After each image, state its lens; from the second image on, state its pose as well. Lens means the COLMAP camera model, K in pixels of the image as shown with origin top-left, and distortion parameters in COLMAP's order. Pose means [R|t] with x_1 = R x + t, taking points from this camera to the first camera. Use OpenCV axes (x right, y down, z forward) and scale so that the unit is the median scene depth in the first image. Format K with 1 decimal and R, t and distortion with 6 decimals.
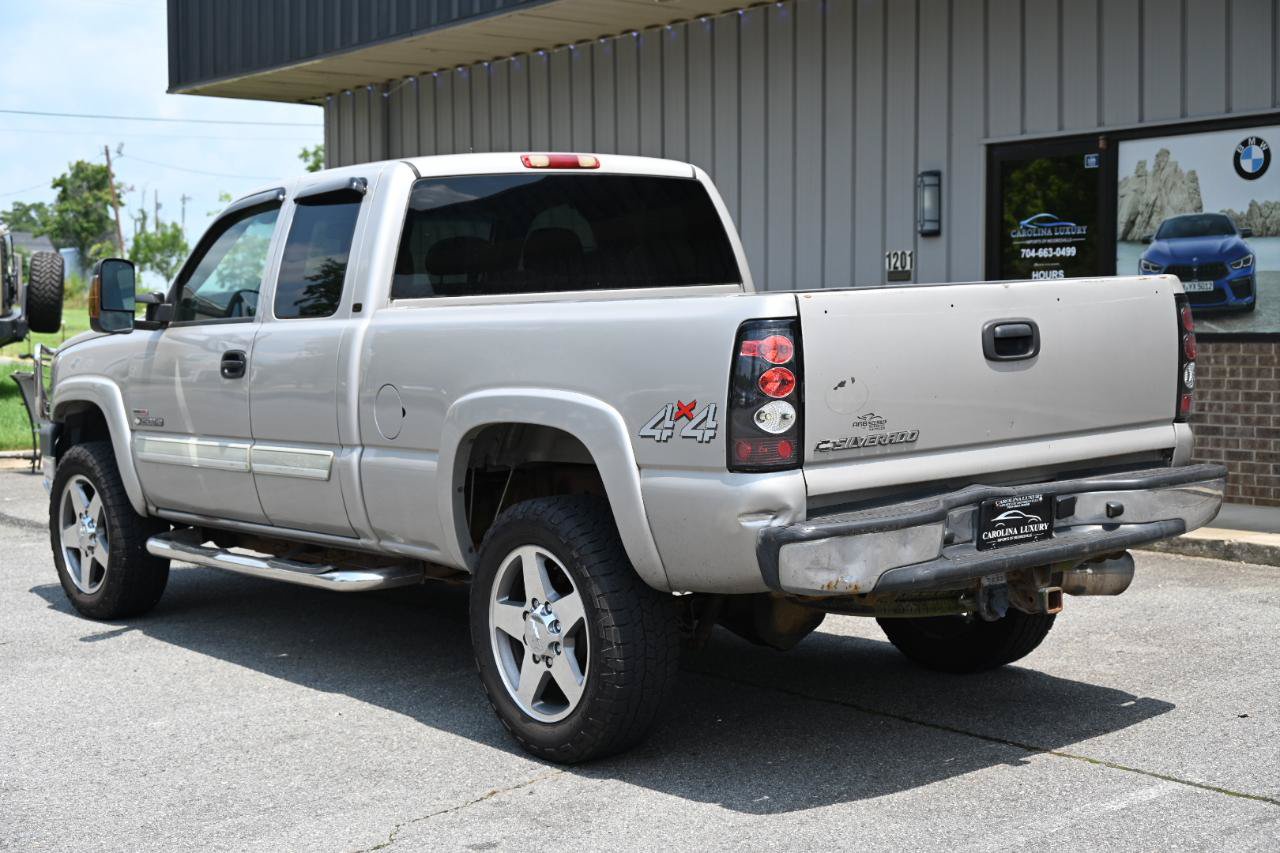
lens RADIAL K [[2119.8, 0, 640.0], [0, 2119.8, 426.5], [0, 0, 1]] dist [0.044732, 0.078292]
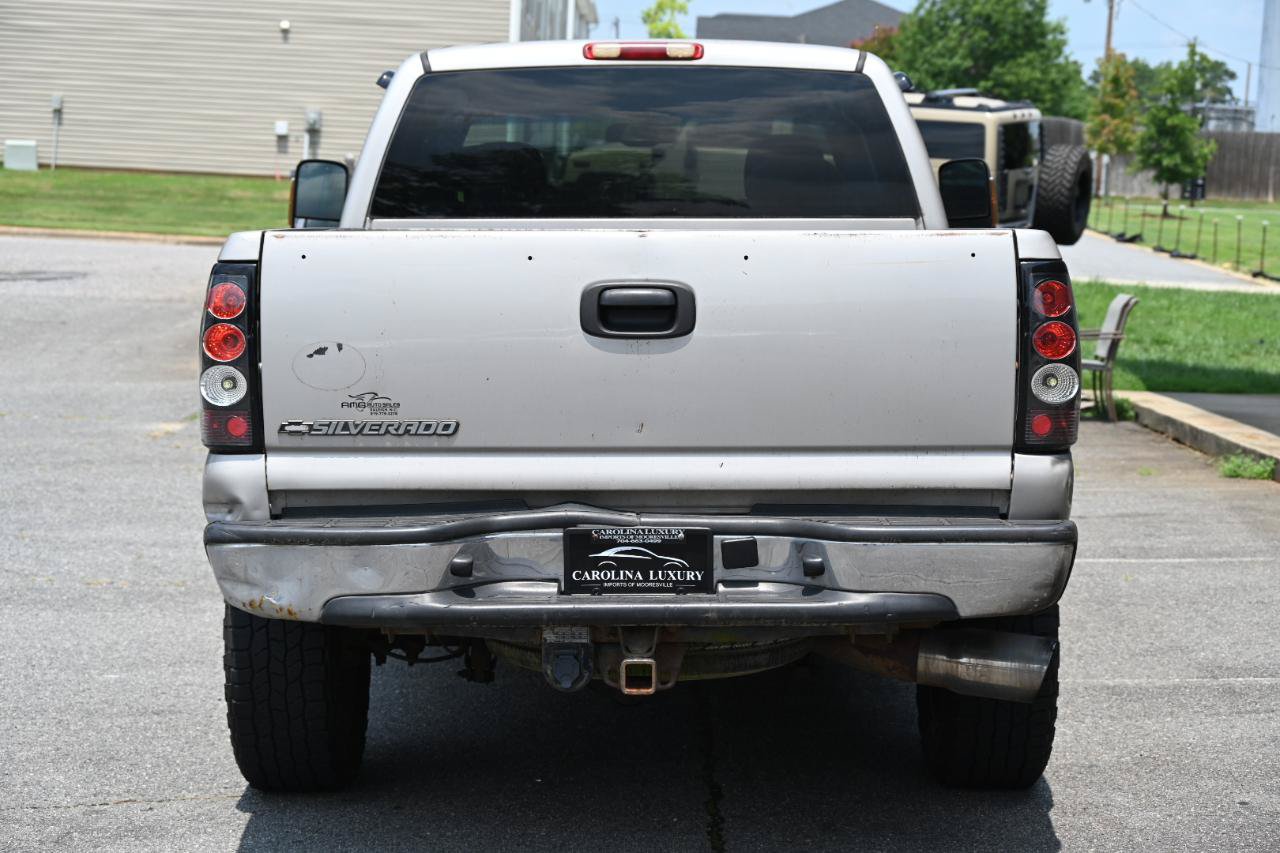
lens RADIAL K [[2639.3, 0, 436.3], [0, 2639.3, 427.0], [0, 0, 1]] dist [0.052131, -0.295617]
pose [[0.744123, 0.092055, -0.661670, 0.718482], [-0.073026, 0.995734, 0.056405, -0.046656], [0.664039, 0.006347, 0.747671, 0.287433]]
